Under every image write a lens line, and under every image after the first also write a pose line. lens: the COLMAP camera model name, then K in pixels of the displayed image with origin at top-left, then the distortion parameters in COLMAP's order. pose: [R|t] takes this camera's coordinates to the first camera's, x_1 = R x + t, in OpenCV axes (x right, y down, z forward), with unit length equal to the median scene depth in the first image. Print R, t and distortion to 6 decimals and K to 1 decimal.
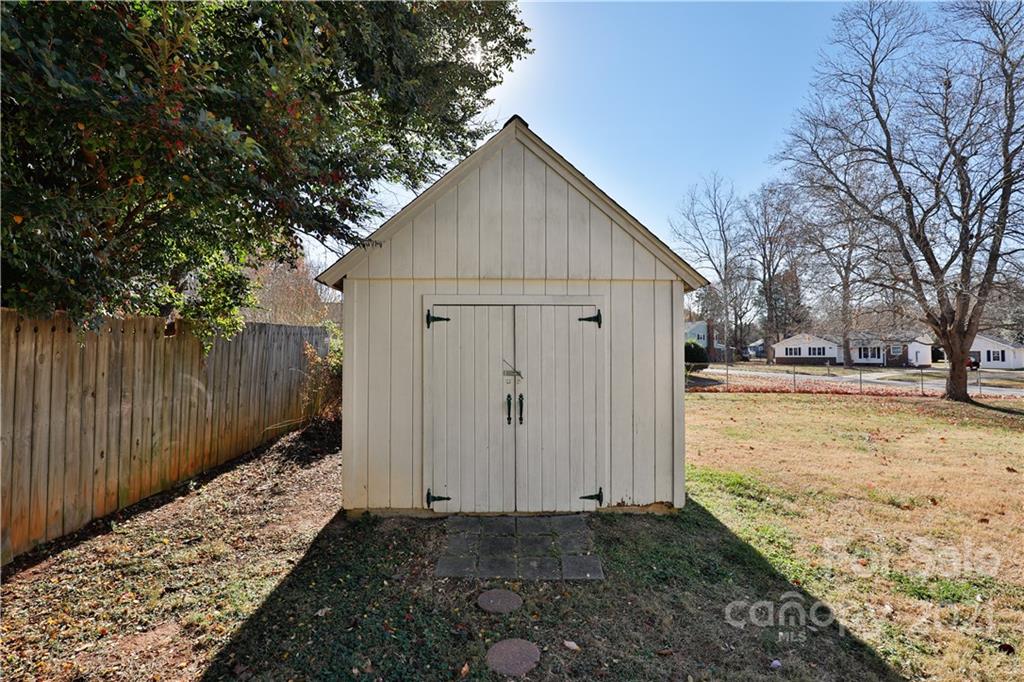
lens RADIAL K [[506.6, 0, 514.0], [0, 506.6, 340.3], [0, 0, 1]] dist [-0.015105, 0.000017]
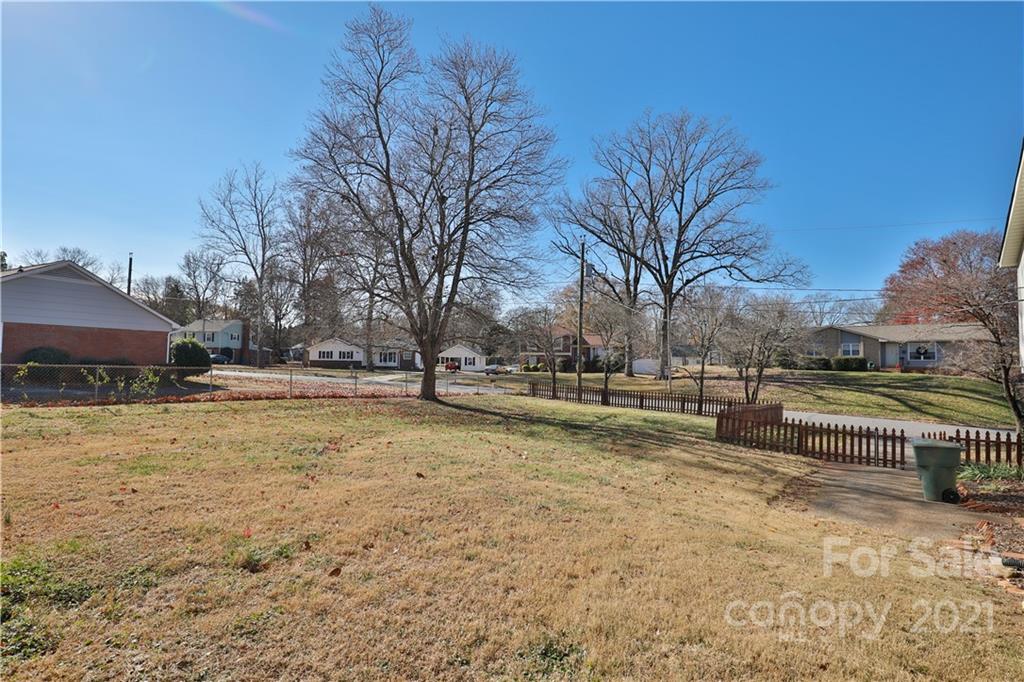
lens RADIAL K [[506.6, 0, 510.4], [0, 506.6, 343.5], [0, 0, 1]] dist [-0.015105, 0.000017]
pose [[0.667807, 0.037229, 0.743403, 0.091682], [-0.038571, 0.999137, -0.015388, 0.000005], [-0.743334, -0.018398, 0.668667, 0.047187]]
